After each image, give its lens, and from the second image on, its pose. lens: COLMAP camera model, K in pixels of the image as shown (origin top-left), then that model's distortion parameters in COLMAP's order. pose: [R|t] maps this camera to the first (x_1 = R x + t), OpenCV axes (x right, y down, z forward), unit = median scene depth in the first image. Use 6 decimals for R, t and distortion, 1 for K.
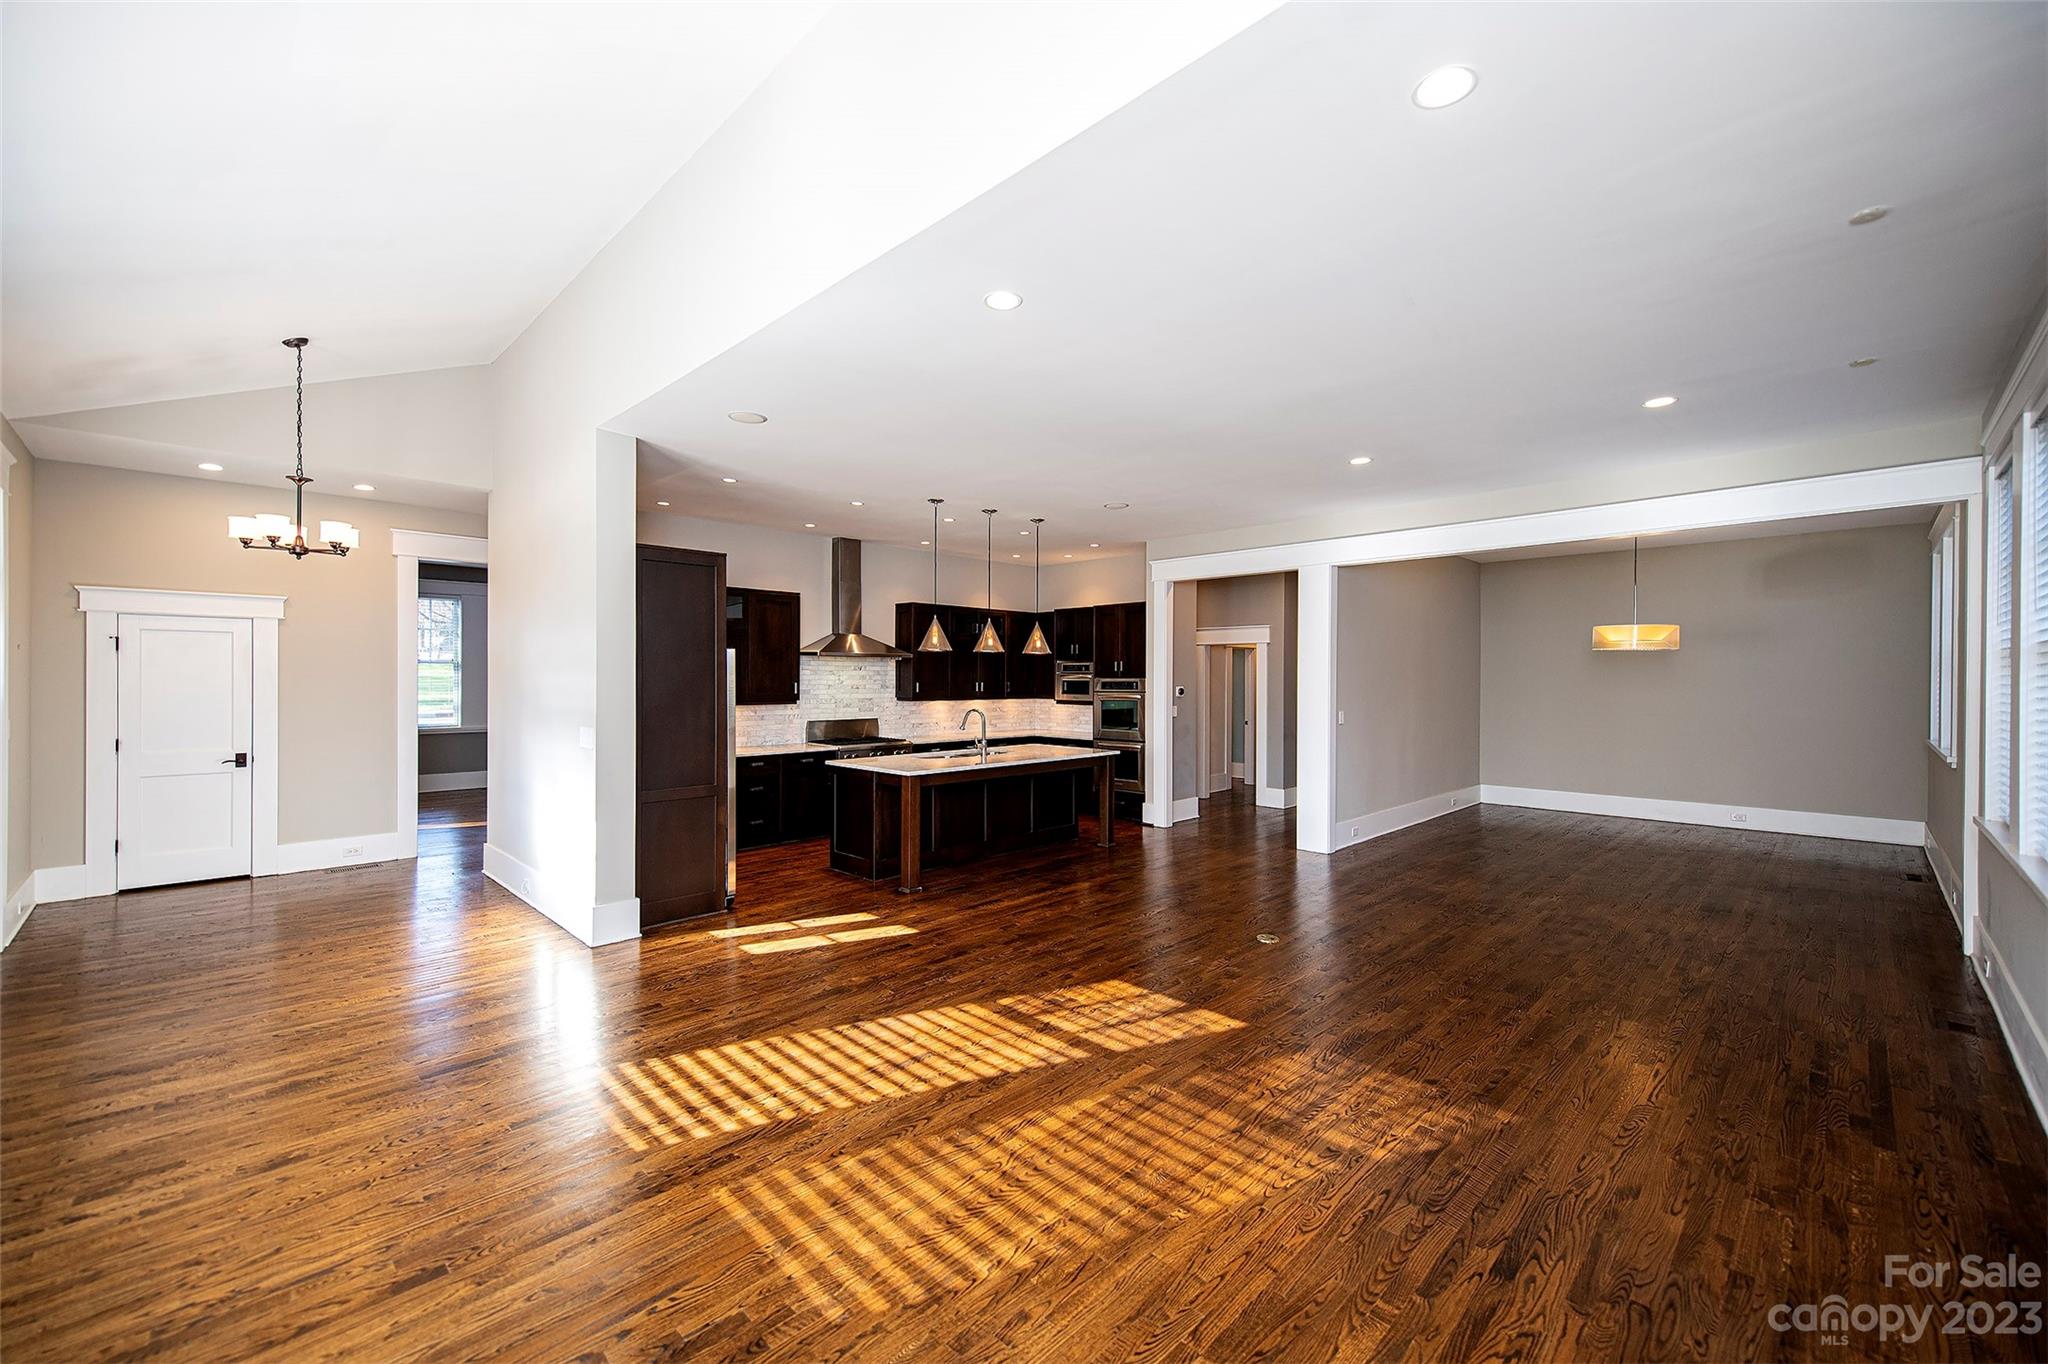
lens RADIAL K [[823.7, 0, 1021.6], [0, 823.7, 674.6], [0, 0, 1]] dist [0.015750, 0.000026]
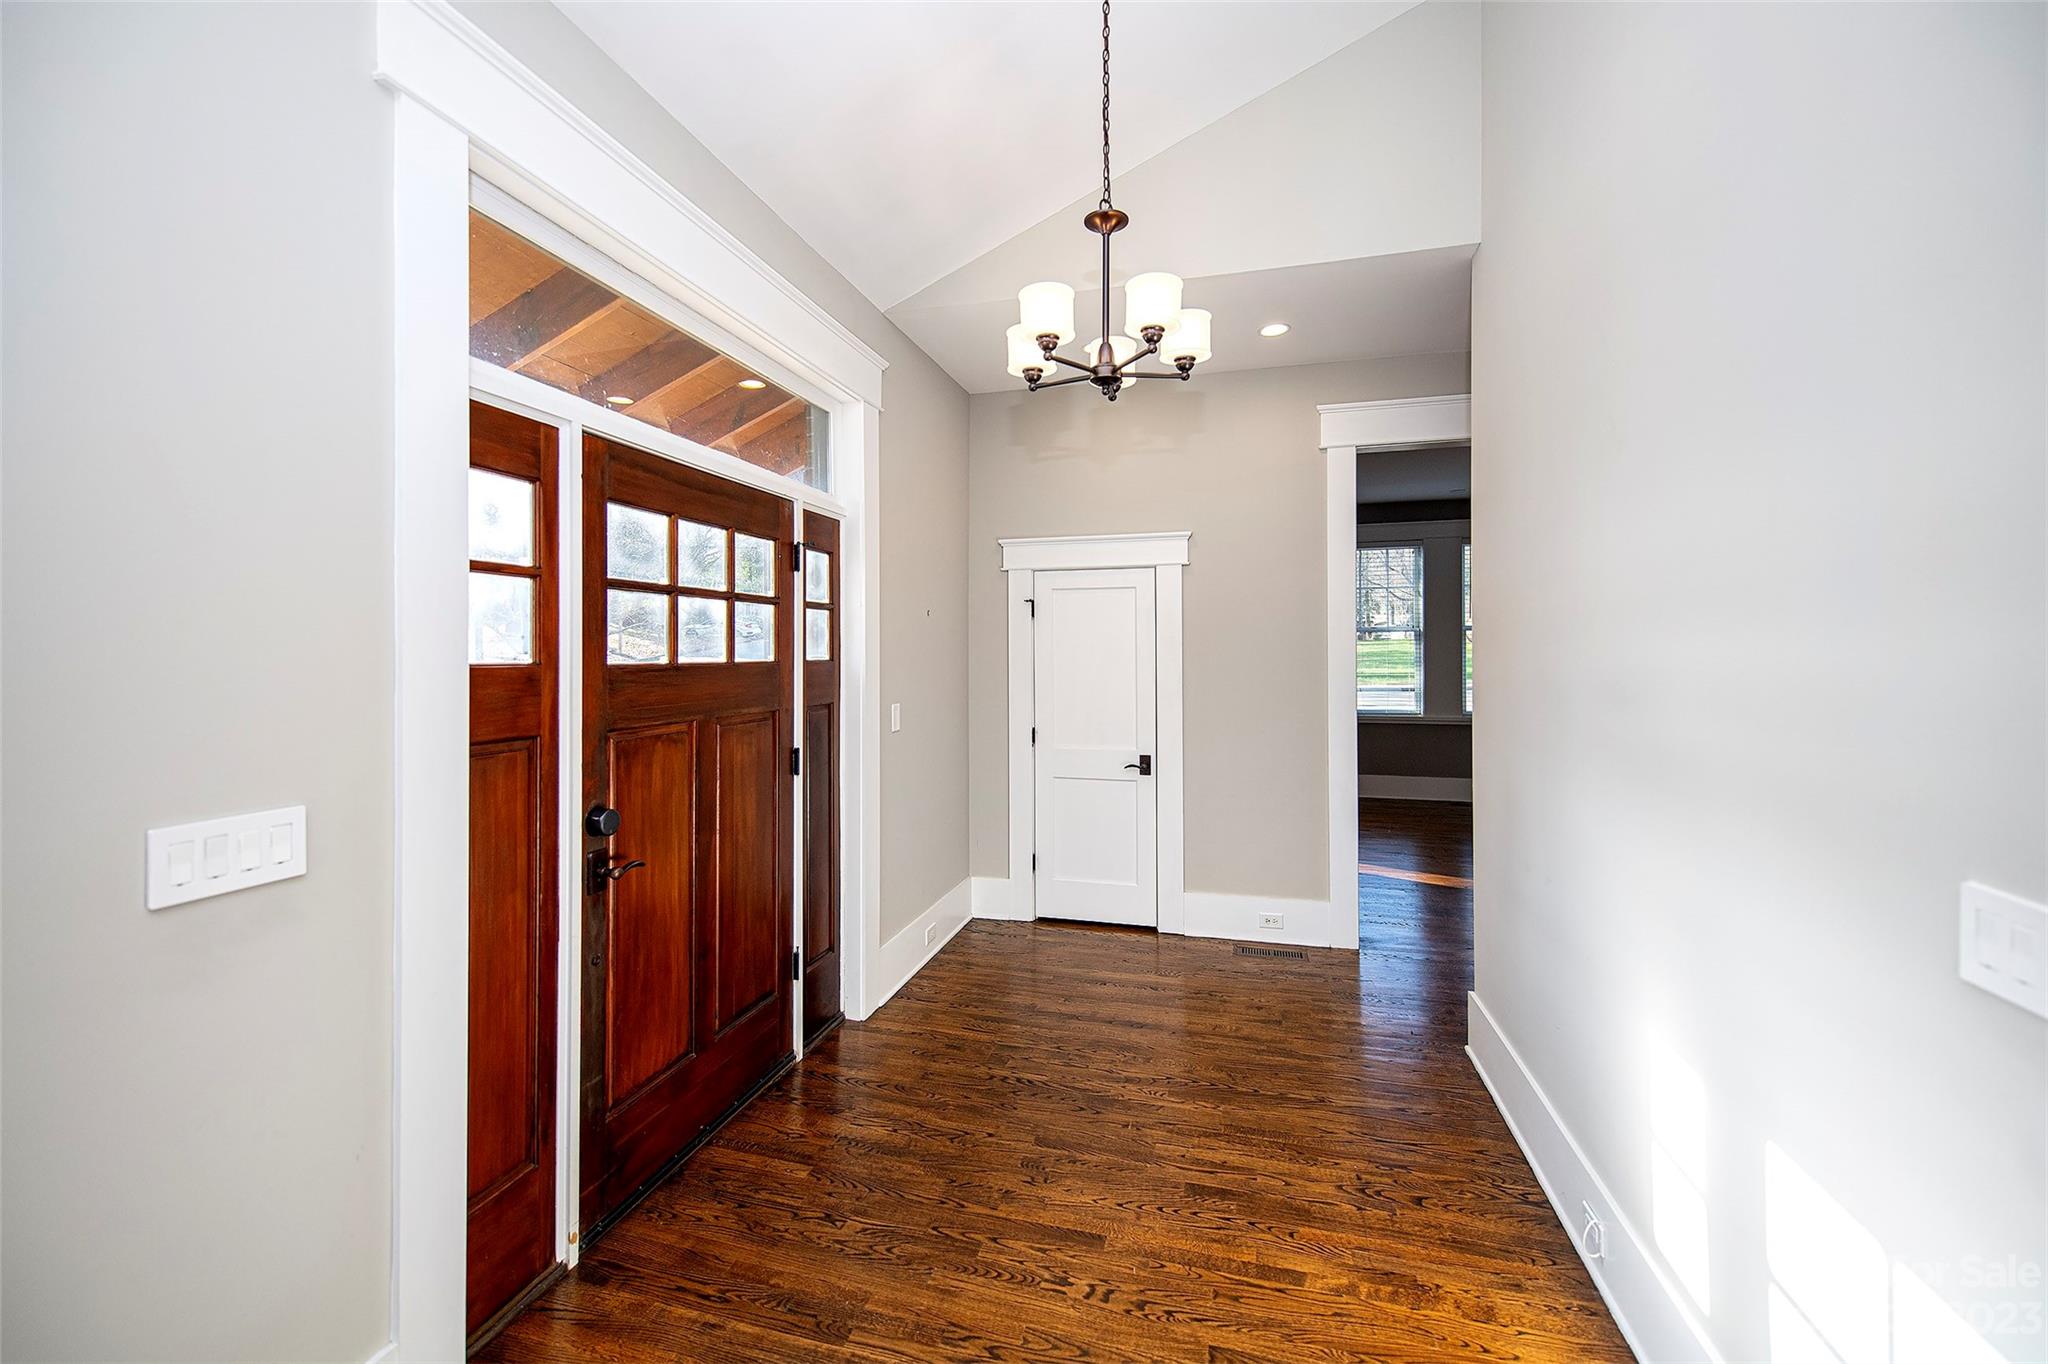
lens RADIAL K [[823.7, 0, 1015.1], [0, 823.7, 669.5], [0, 0, 1]] dist [0.015750, 0.000026]
pose [[0.494521, -0.000343, -0.869165, -0.365879], [0.006864, 0.999970, 0.003511, 0.017130], [0.869138, -0.007702, 0.494509, 0.540895]]
